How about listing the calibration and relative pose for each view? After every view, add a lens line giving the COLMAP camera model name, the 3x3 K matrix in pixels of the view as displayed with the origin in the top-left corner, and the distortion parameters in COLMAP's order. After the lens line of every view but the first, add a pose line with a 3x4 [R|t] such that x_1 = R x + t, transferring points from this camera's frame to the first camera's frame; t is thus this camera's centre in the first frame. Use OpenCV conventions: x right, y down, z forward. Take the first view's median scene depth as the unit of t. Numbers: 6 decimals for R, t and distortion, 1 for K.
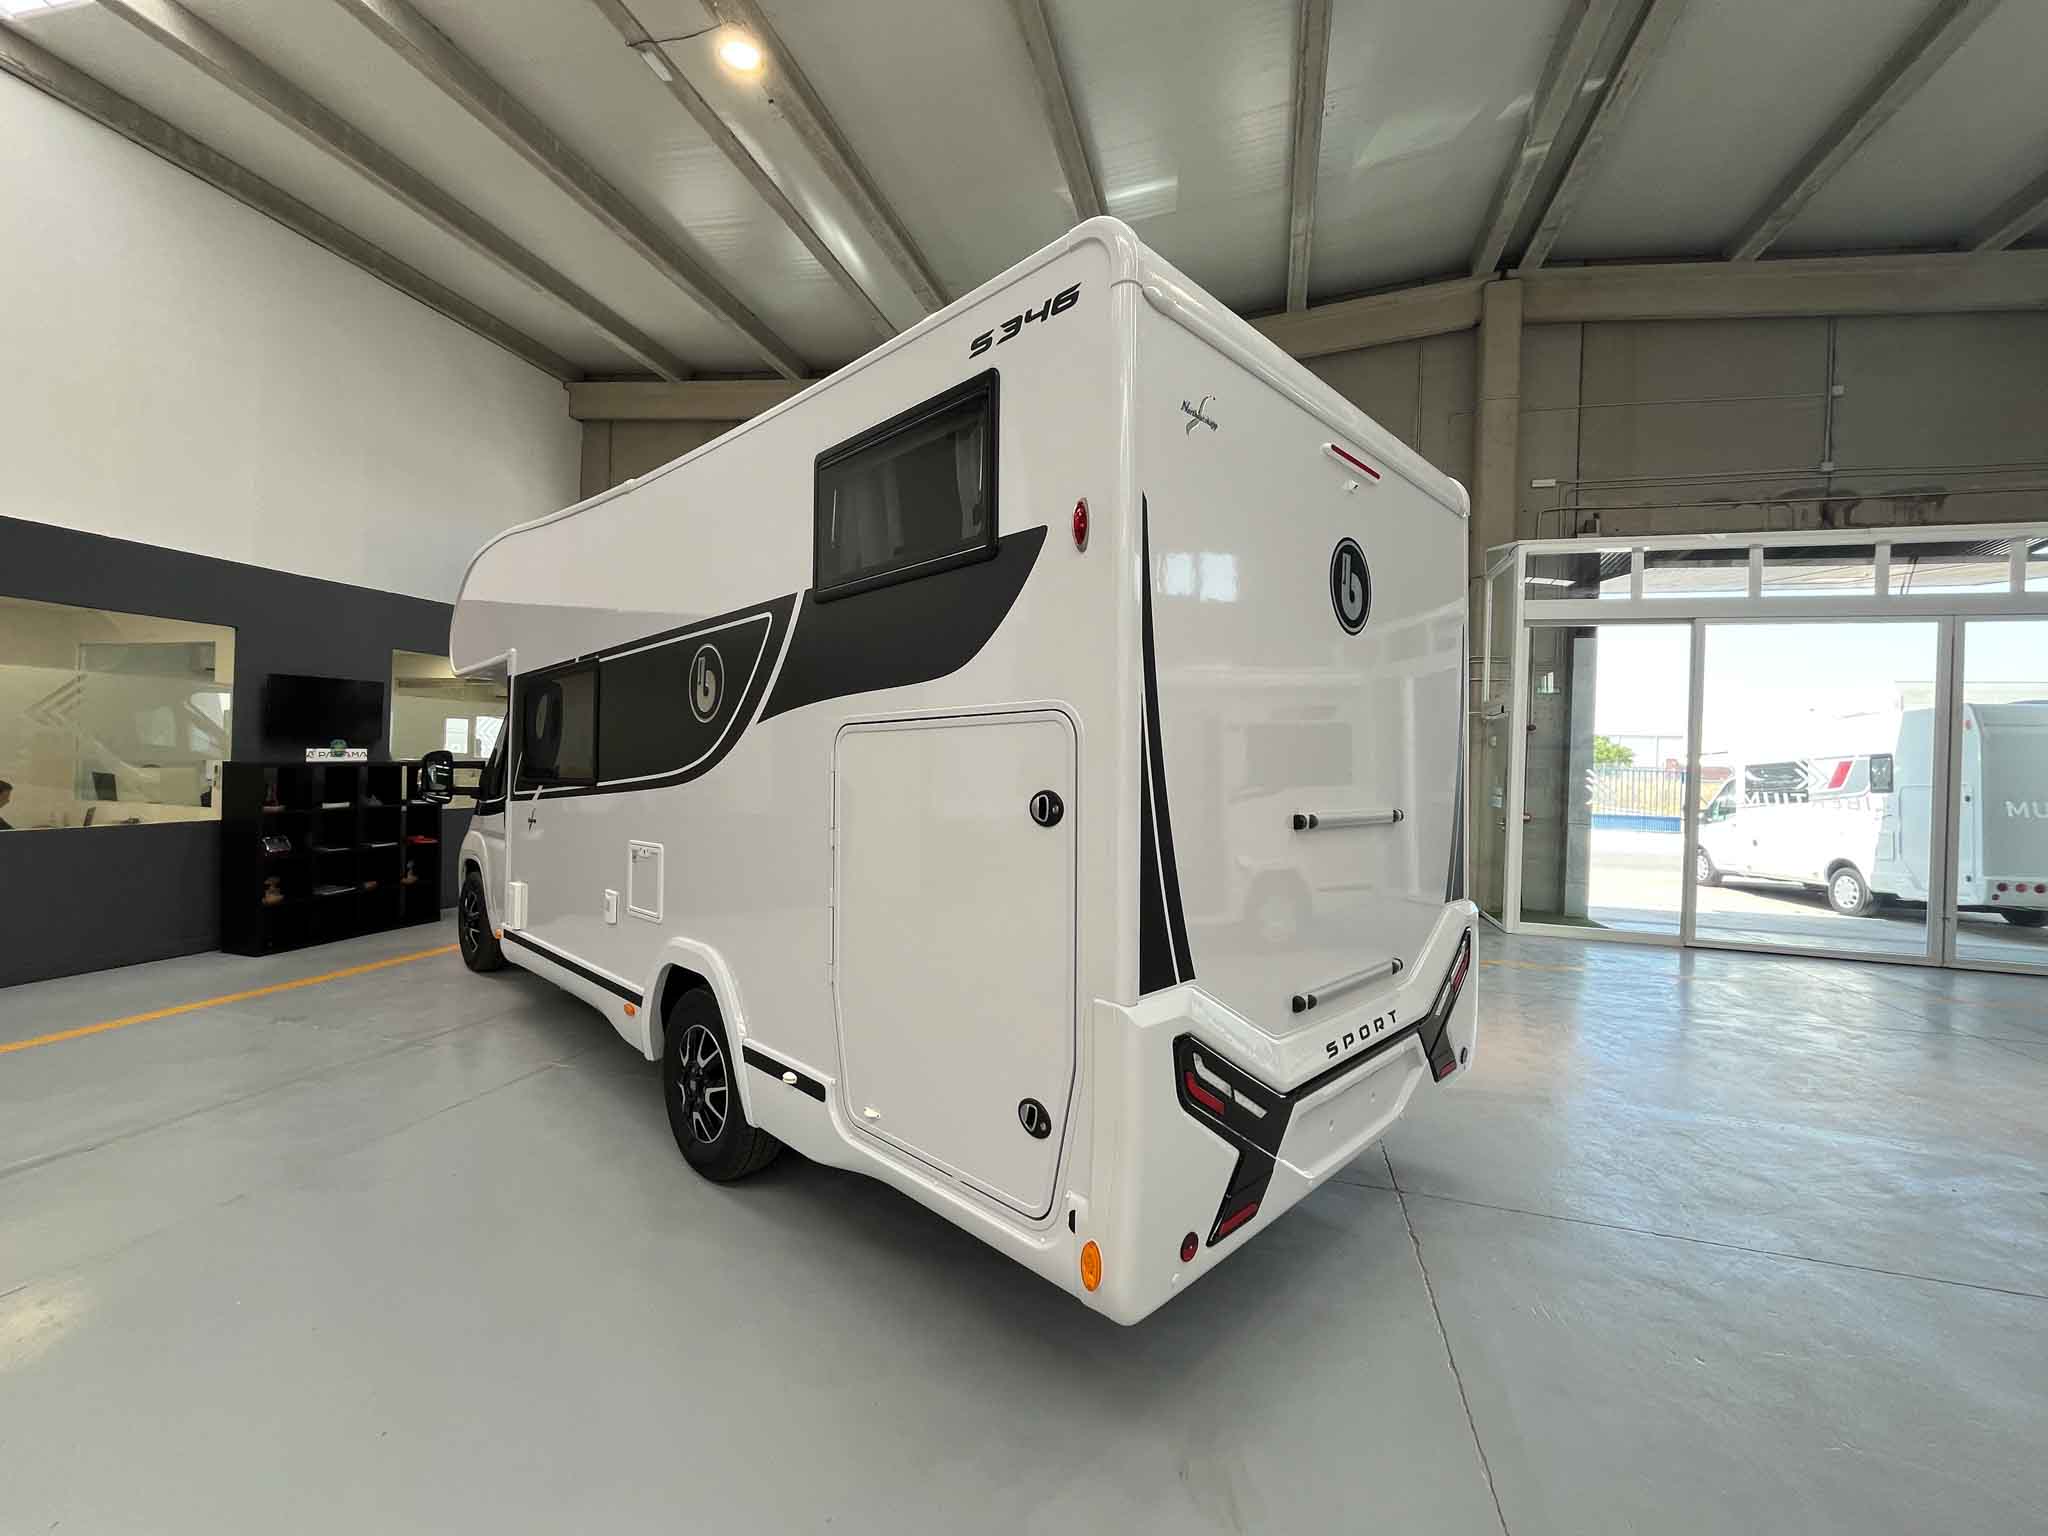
lens RADIAL K [[835.3, 0, 1026.4], [0, 835.3, 765.2], [0, 0, 1]] dist [-0.001628, -0.000331]
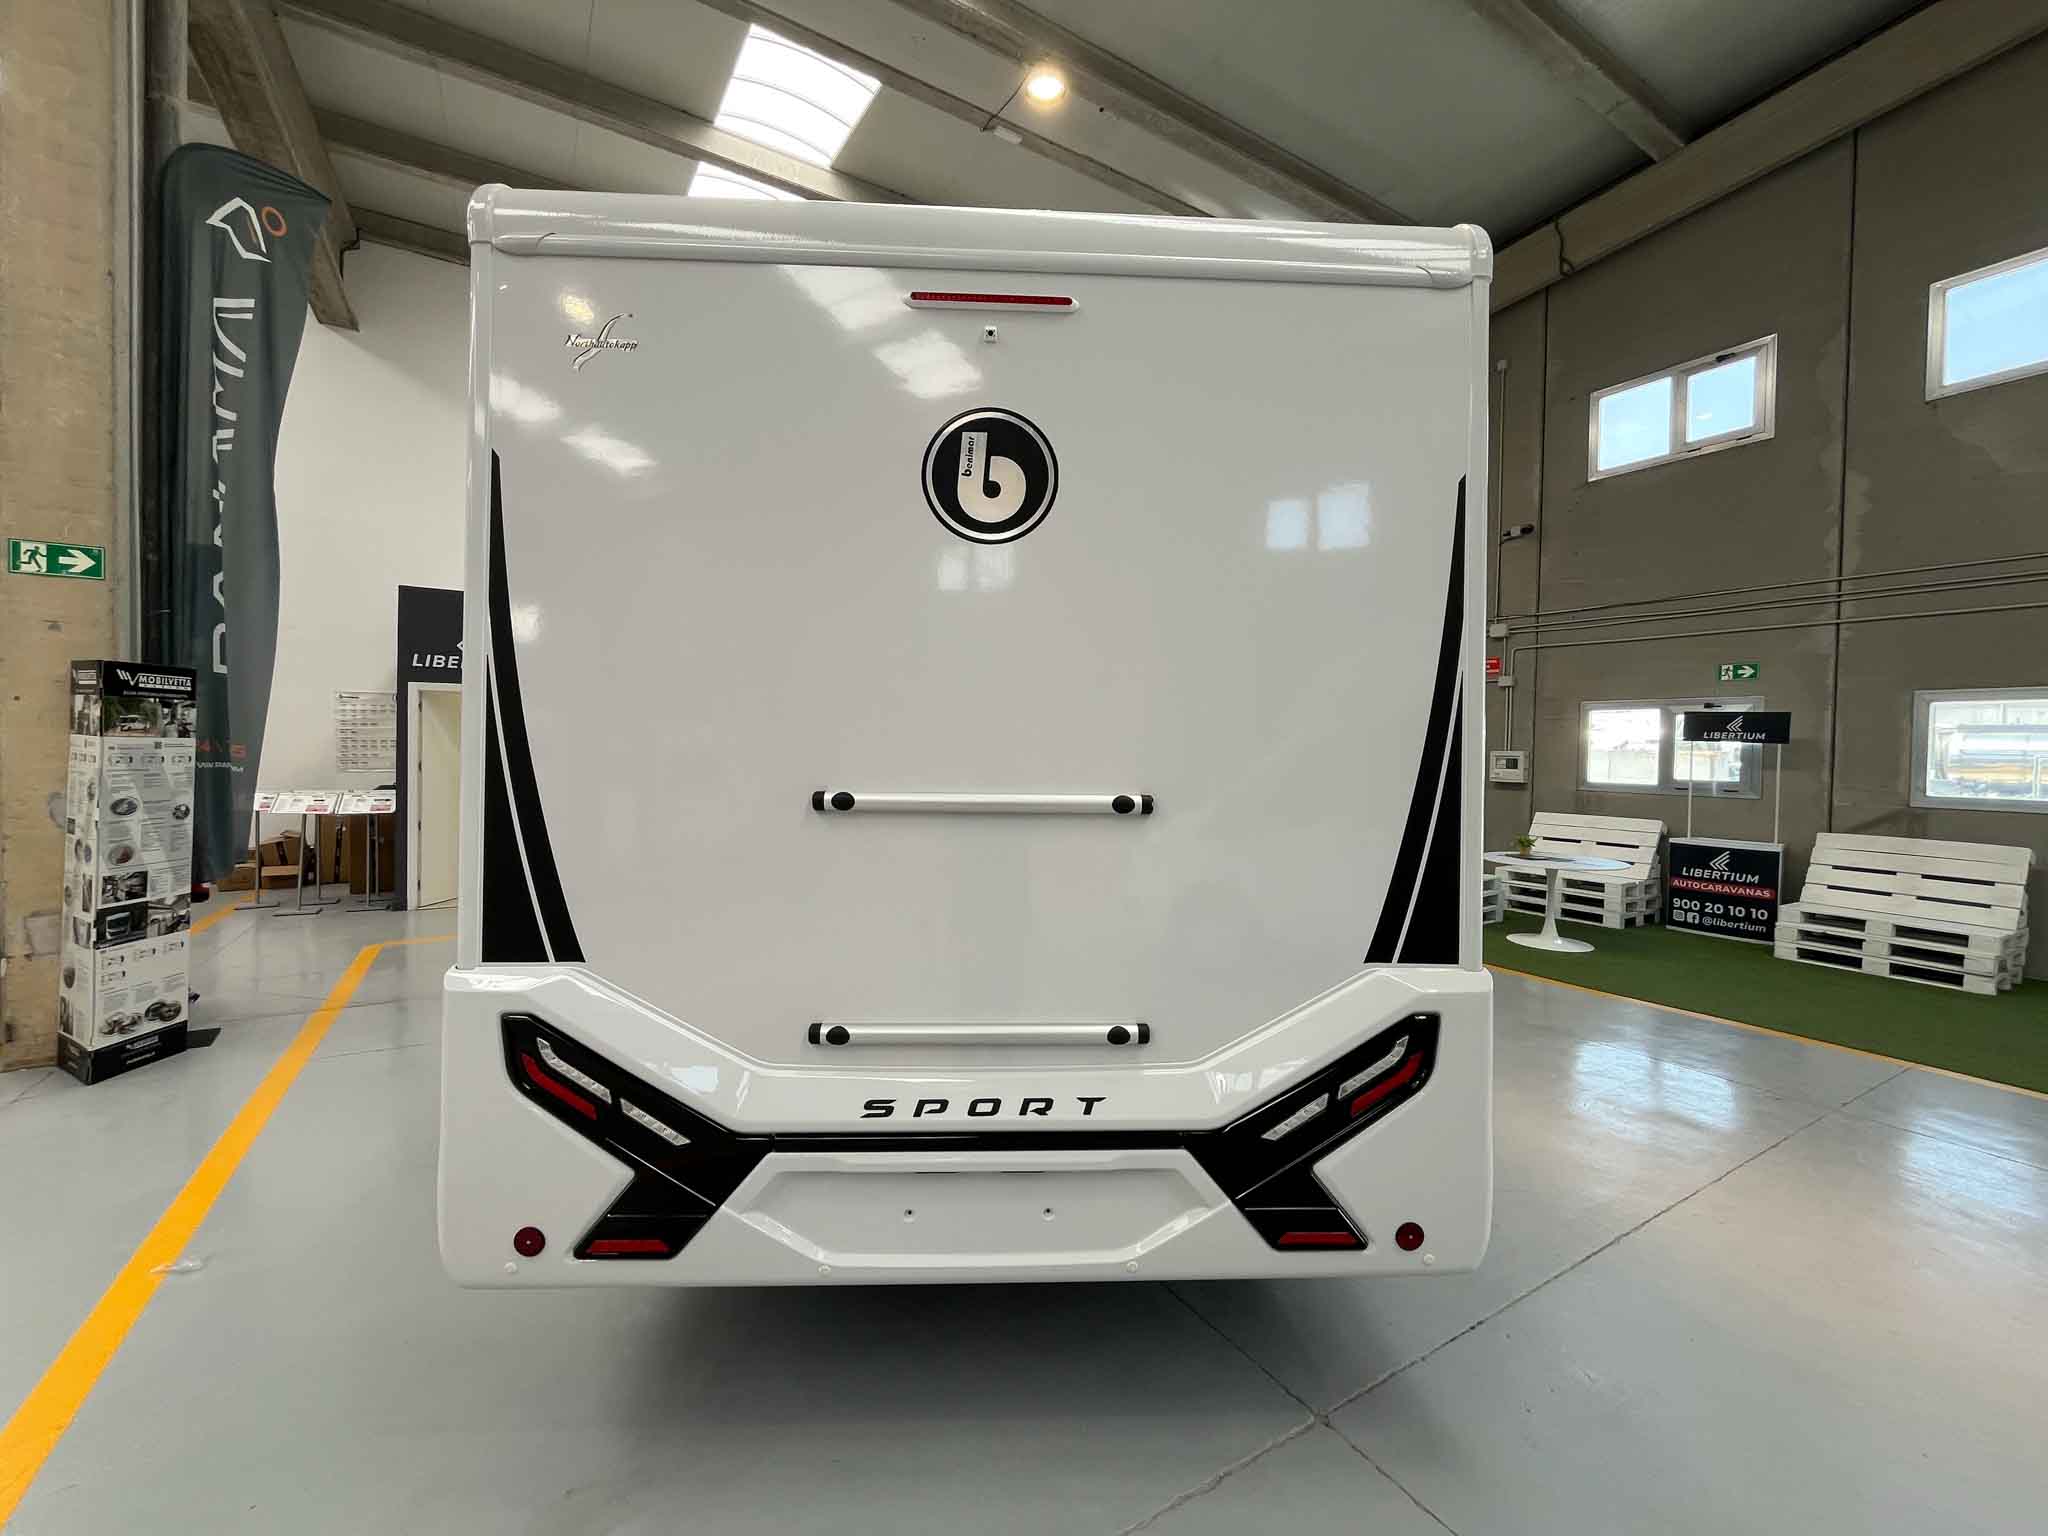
lens RADIAL K [[835.3, 0, 1026.4], [0, 835.3, 765.2], [0, 0, 1]] dist [-0.001628, -0.000331]
pose [[0.732508, -0.000696, -0.680758, 0.876262], [0.001385, 0.999999, 0.000468, 0.030001], [0.680757, -0.001286, 0.732509, 0.490824]]
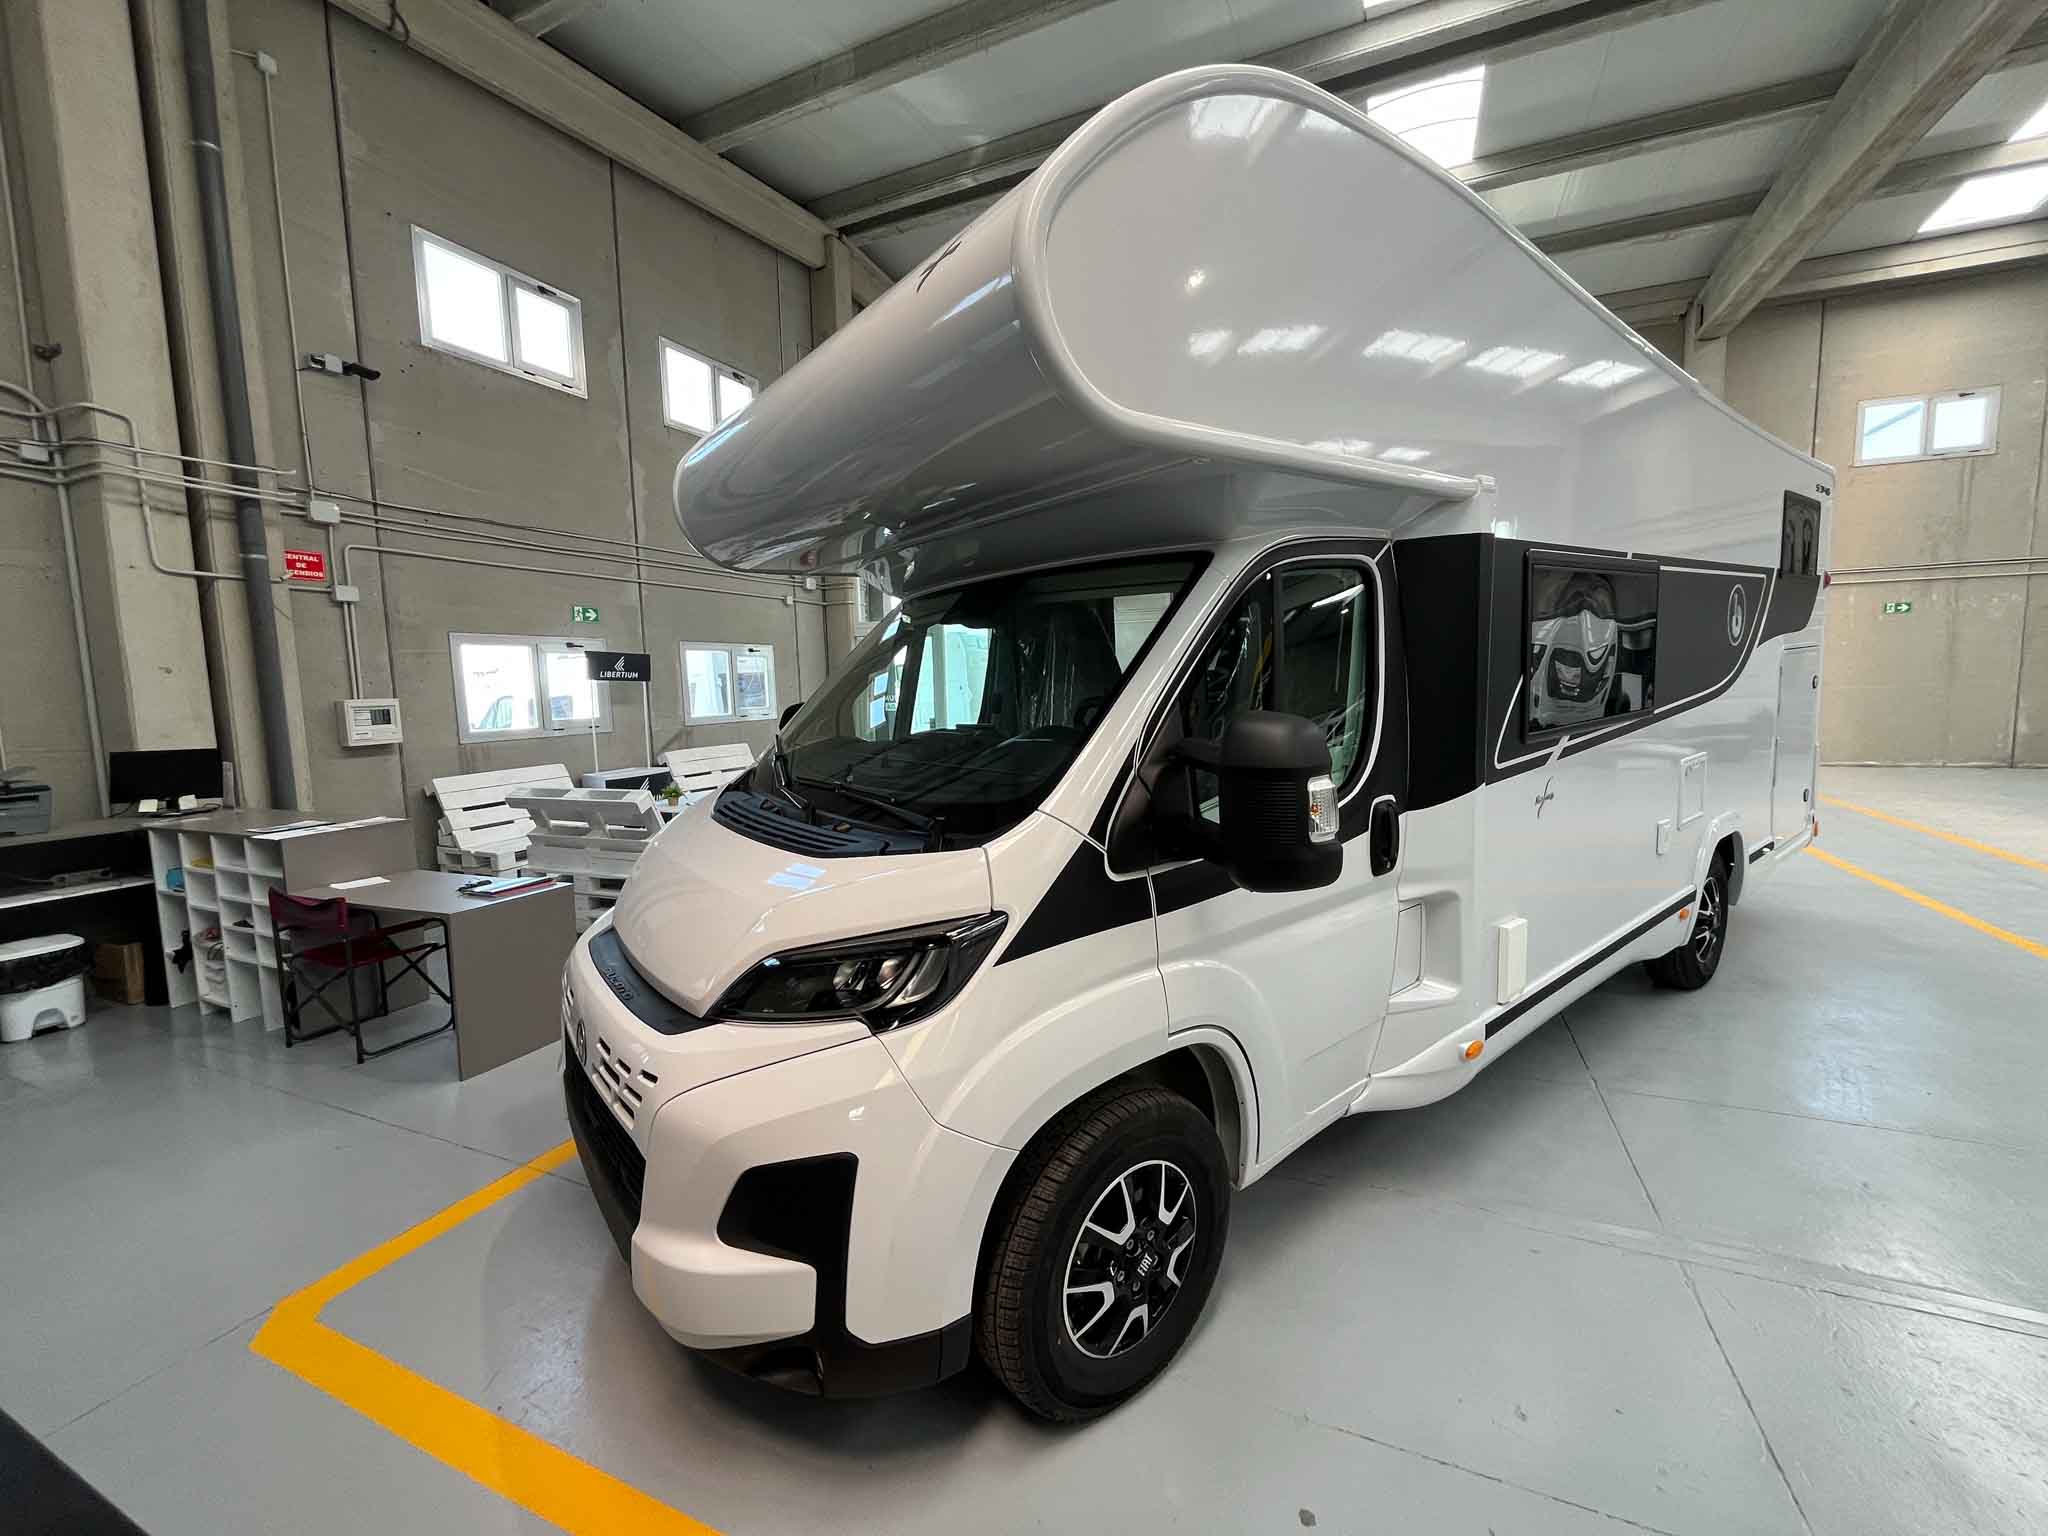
lens RADIAL K [[840.4, 0, 1025.7], [0, 840.4, 758.9], [0, 0, 1]] dist [-0.001972, -0.000347]
pose [[0.146045, -0.125278, 0.981314, -2.228553], [0.033594, 0.992005, 0.121643, -0.087815], [-0.988707, 0.015201, 0.149086, 2.299120]]
